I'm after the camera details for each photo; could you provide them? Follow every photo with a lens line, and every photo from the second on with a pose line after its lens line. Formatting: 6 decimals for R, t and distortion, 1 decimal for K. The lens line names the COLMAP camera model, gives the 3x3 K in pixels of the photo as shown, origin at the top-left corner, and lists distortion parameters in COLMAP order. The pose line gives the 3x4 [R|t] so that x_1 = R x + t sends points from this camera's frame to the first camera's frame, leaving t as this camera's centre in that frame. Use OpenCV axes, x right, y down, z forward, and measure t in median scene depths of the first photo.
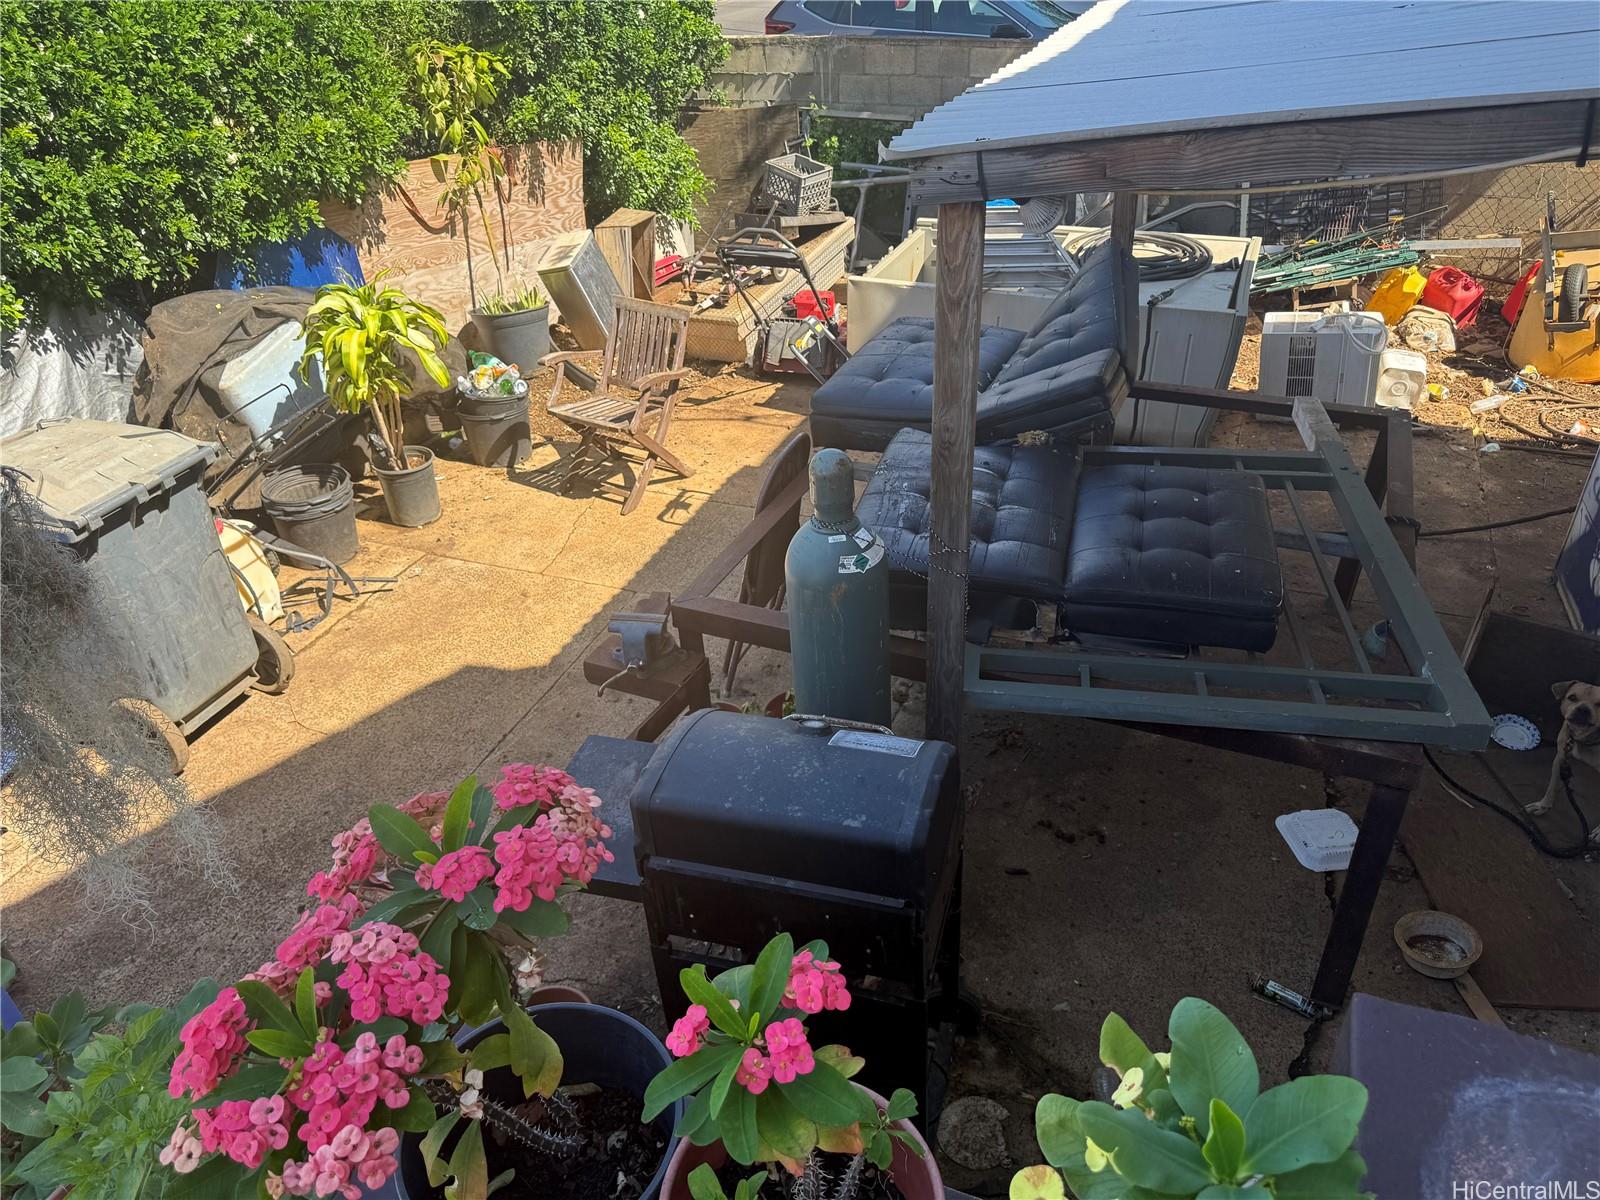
lens RADIAL K [[1128.0, 0, 792.4], [0, 1128.0, 598.7], [0, 0, 1]] dist [0.036273, -0.045346]
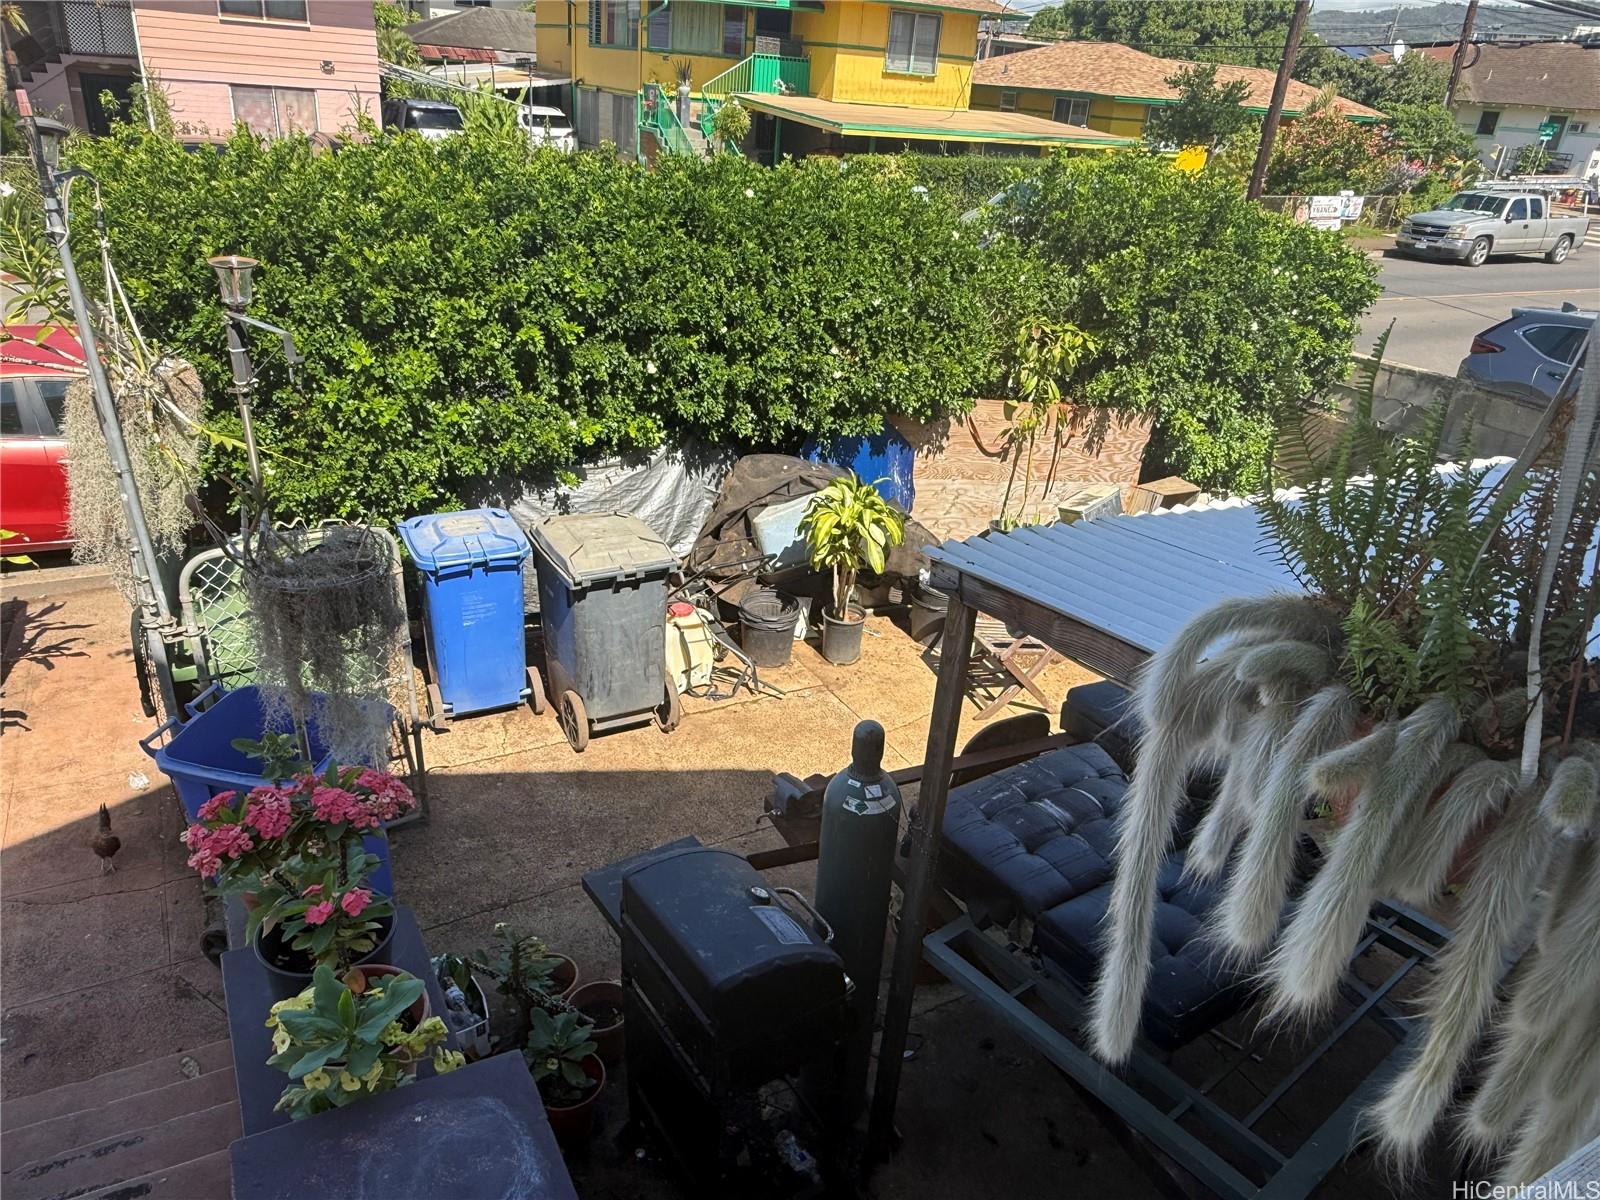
lens RADIAL K [[1128.0, 0, 805.7], [0, 1128.0, 602.7], [0, 0, 1]] dist [0.036273, -0.045346]
pose [[0.762328, 0.355455, -0.540840, 0.322766], [-0.426130, 0.904641, -0.006086, -0.106872], [0.487103, 0.235108, 0.841104, -0.120340]]
